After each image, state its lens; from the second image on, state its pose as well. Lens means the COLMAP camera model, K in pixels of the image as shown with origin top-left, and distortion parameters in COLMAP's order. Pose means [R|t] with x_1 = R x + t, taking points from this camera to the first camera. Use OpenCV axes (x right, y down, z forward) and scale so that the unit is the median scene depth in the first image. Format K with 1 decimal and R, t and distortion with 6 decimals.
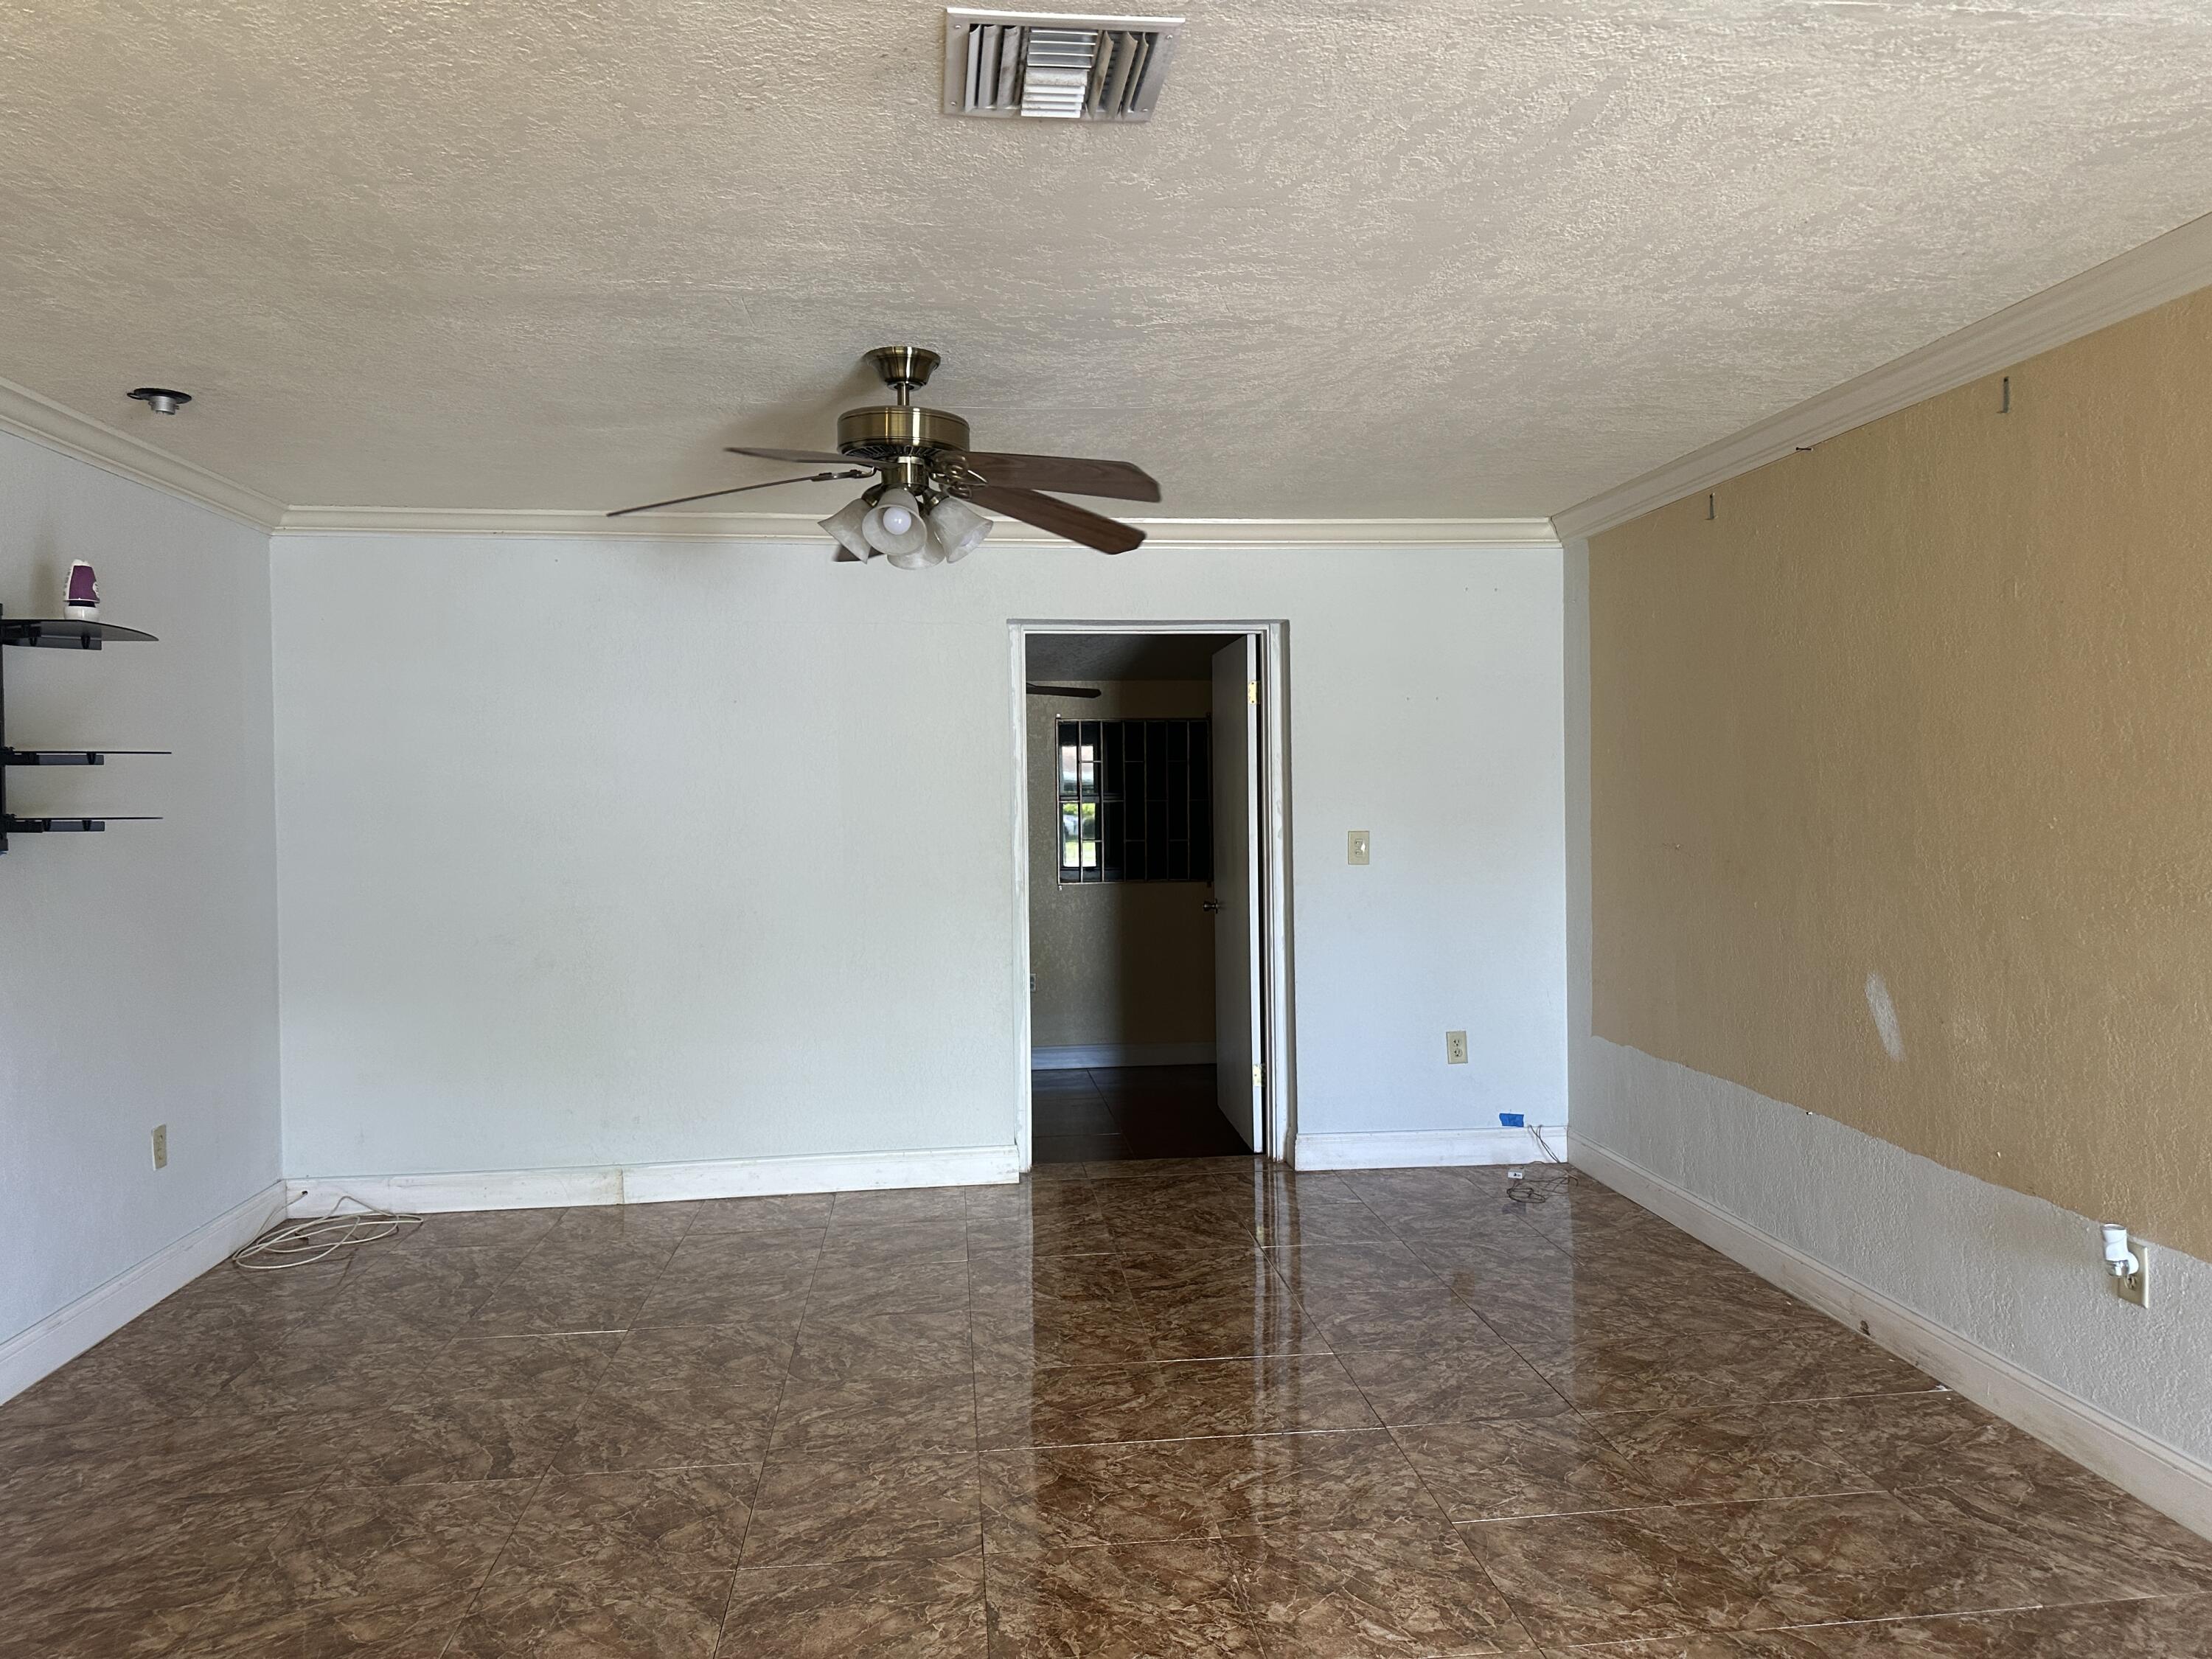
lens RADIAL K [[1573.1, 0, 1124.7], [0, 1573.1, 835.2], [0, 0, 1]] dist [0.042463, -0.054800]
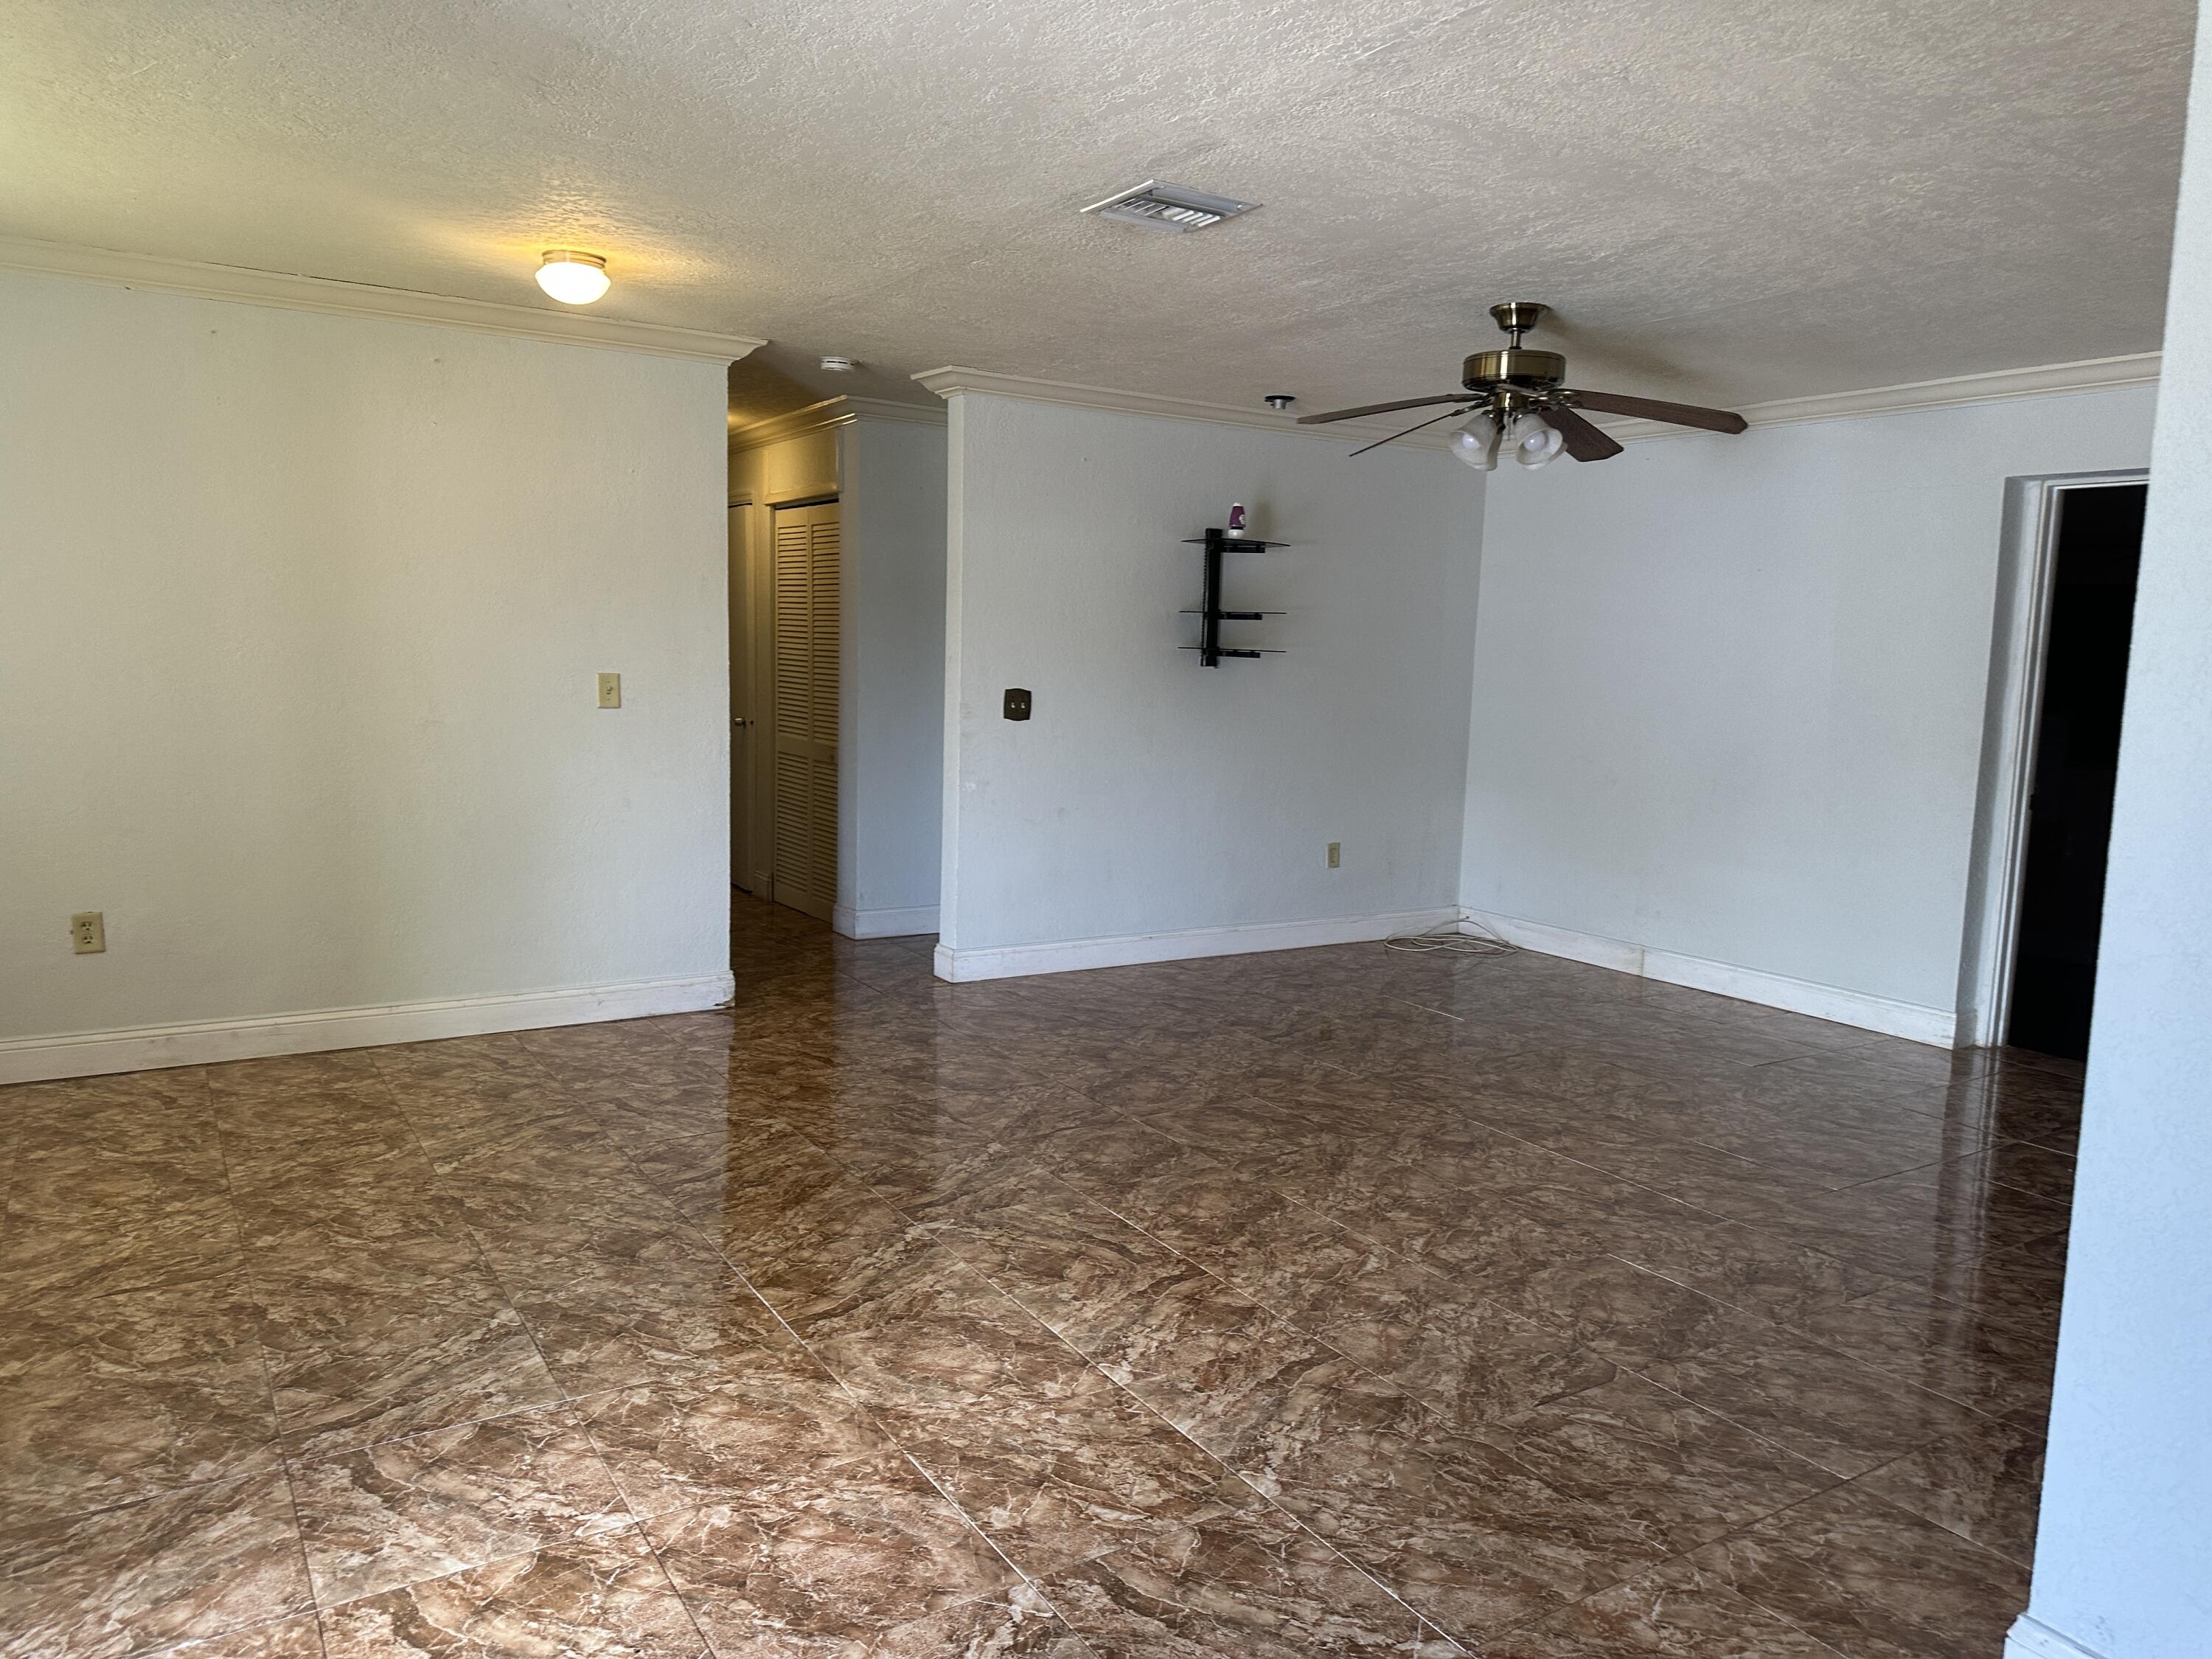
lens RADIAL K [[1563.2, 0, 1108.0], [0, 1563.2, 840.8], [0, 0, 1]] dist [0.137968, -0.213935]
pose [[0.422514, 0.137391, -0.895882, 1.035517], [-0.062019, 0.990510, 0.122654, -0.003445], [0.904232, 0.003739, 0.427025, 0.127618]]
